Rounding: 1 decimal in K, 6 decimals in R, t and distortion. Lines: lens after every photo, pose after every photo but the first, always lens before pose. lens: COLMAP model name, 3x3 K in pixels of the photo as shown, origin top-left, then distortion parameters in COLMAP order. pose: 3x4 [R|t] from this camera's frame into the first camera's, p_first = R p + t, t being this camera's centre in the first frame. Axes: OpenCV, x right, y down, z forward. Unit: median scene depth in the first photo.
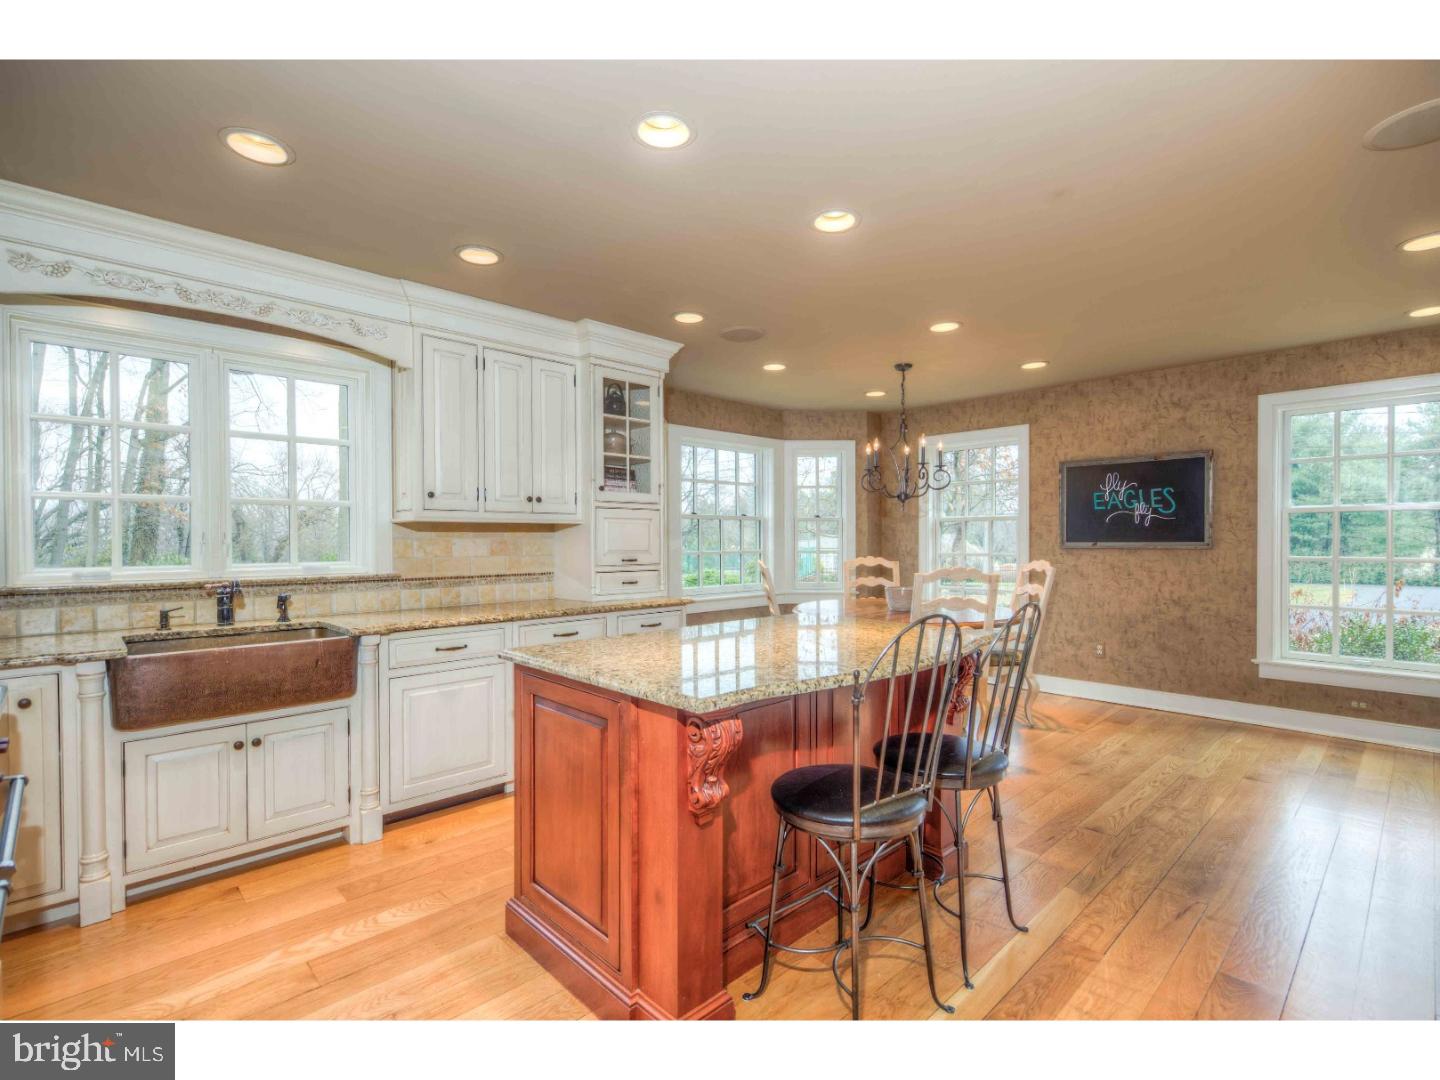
lens RADIAL K [[668.3, 0, 717.2], [0, 668.3, 537.9], [0, 0, 1]] dist [0.005813, -0.000785]
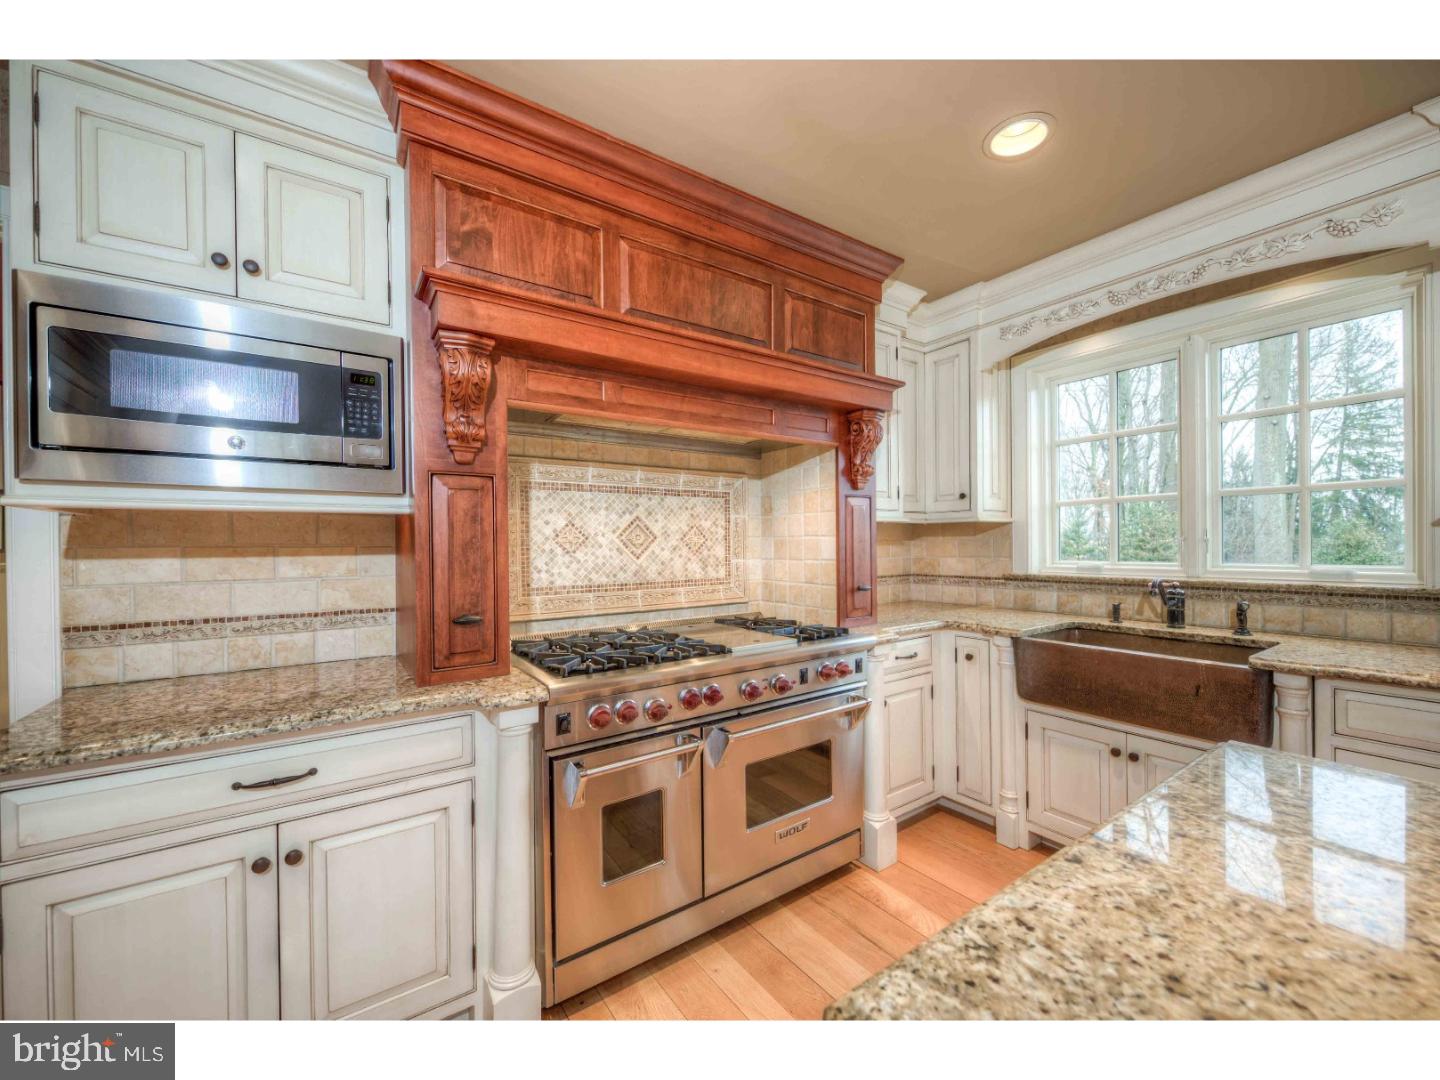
lens RADIAL K [[565.1, 0, 720.4], [0, 565.1, 545.8], [0, 0, 1]] dist [0.004253, -0.001607]
pose [[-0.140955, 0.008812, -0.989977, 0.112576], [0.015340, 0.999860, 0.006716, -0.000070], [0.989897, -0.014240, -0.141070, 0.378611]]
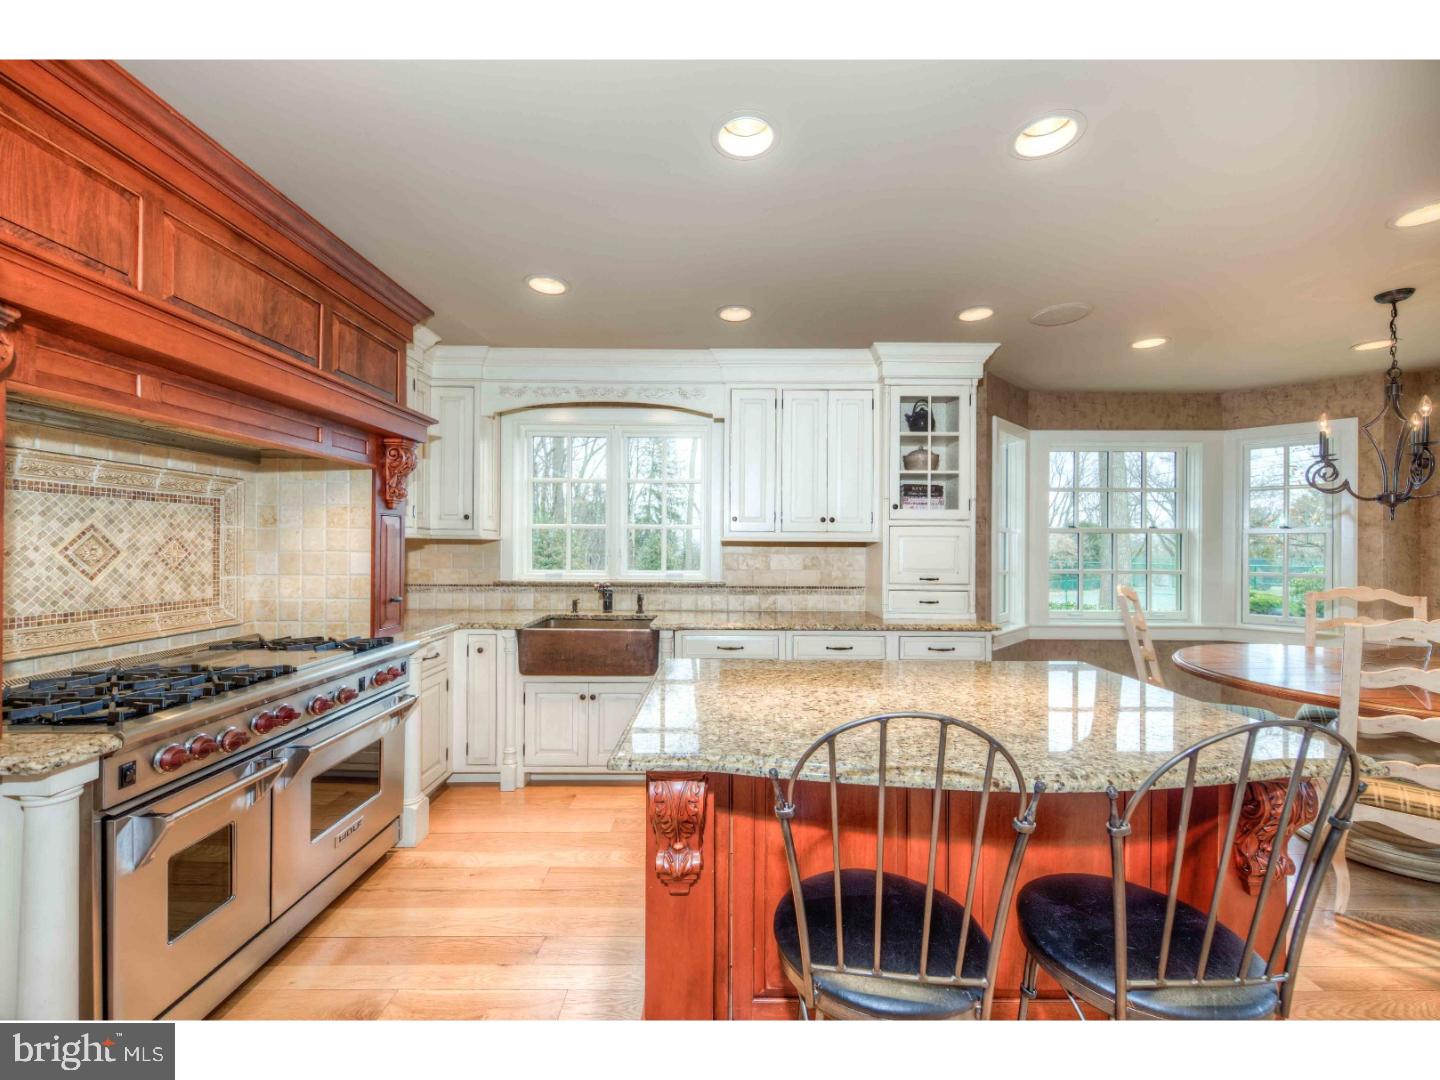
lens RADIAL K [[565.1, 0, 725.2], [0, 565.1, 543.6], [0, 0, 1]] dist [0.004253, -0.001607]
pose [[0.730560, 0.004104, -0.682837, 0.235821], [-0.006070, 0.999981, -0.000484, -0.016989], [0.682822, 0.004498, 0.730571, 0.212720]]
